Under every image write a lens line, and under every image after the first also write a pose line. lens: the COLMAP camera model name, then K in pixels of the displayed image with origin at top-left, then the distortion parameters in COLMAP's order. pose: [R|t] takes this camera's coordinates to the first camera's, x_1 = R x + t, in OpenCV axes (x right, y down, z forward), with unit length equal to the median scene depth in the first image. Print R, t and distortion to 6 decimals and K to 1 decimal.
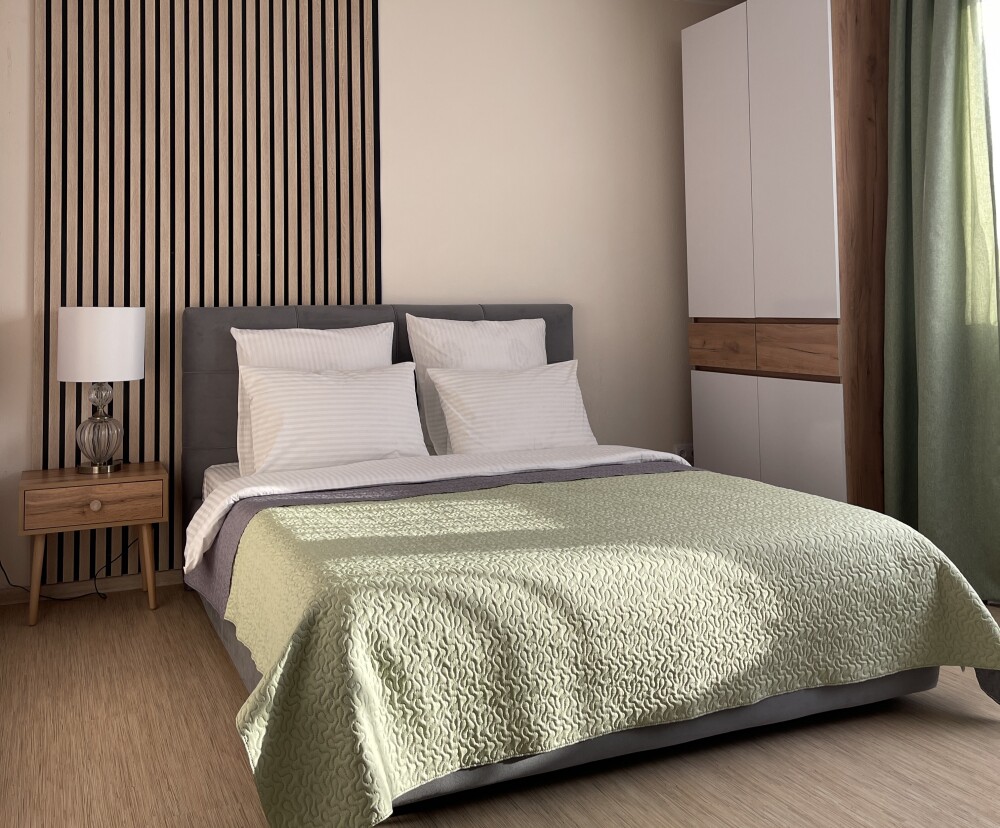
lens RADIAL K [[1004.2, 0, 502.9], [0, 1004.2, 254.1], [0, 0, 1]] dist [0.084429, -0.113339]
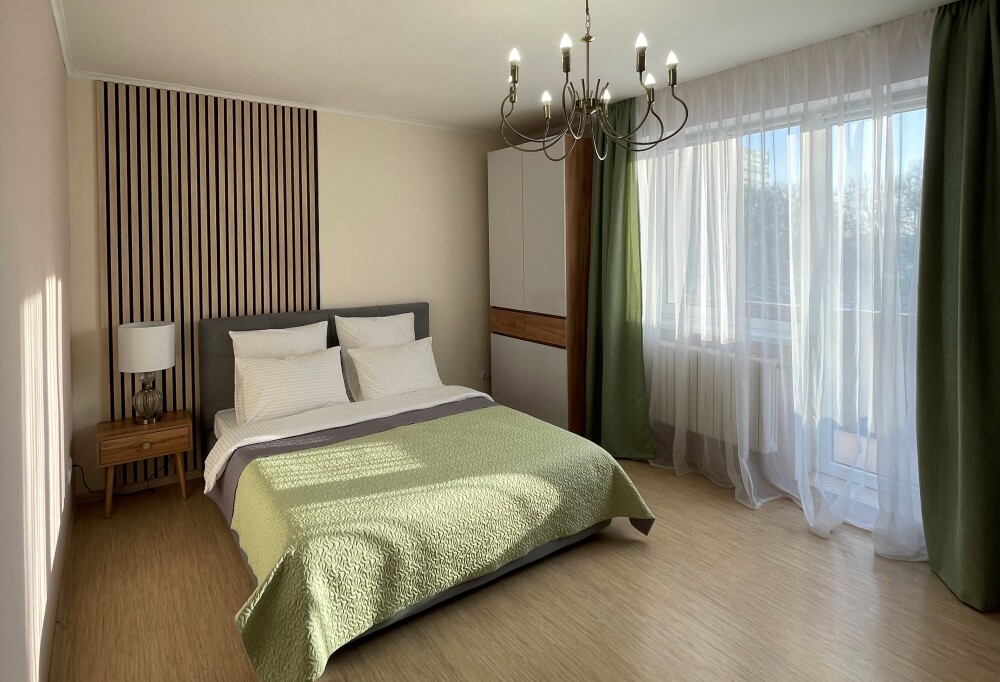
lens RADIAL K [[535.9, 0, 500.2], [0, 535.9, 257.5], [0, 0, 1]] dist [-0.004525, 0.000078]
pose [[0.977844, -0.001307, 0.209332, -0.009664], [-0.011635, 0.998095, 0.060581, -0.119560], [-0.209012, -0.061675, 0.975966, 0.025322]]
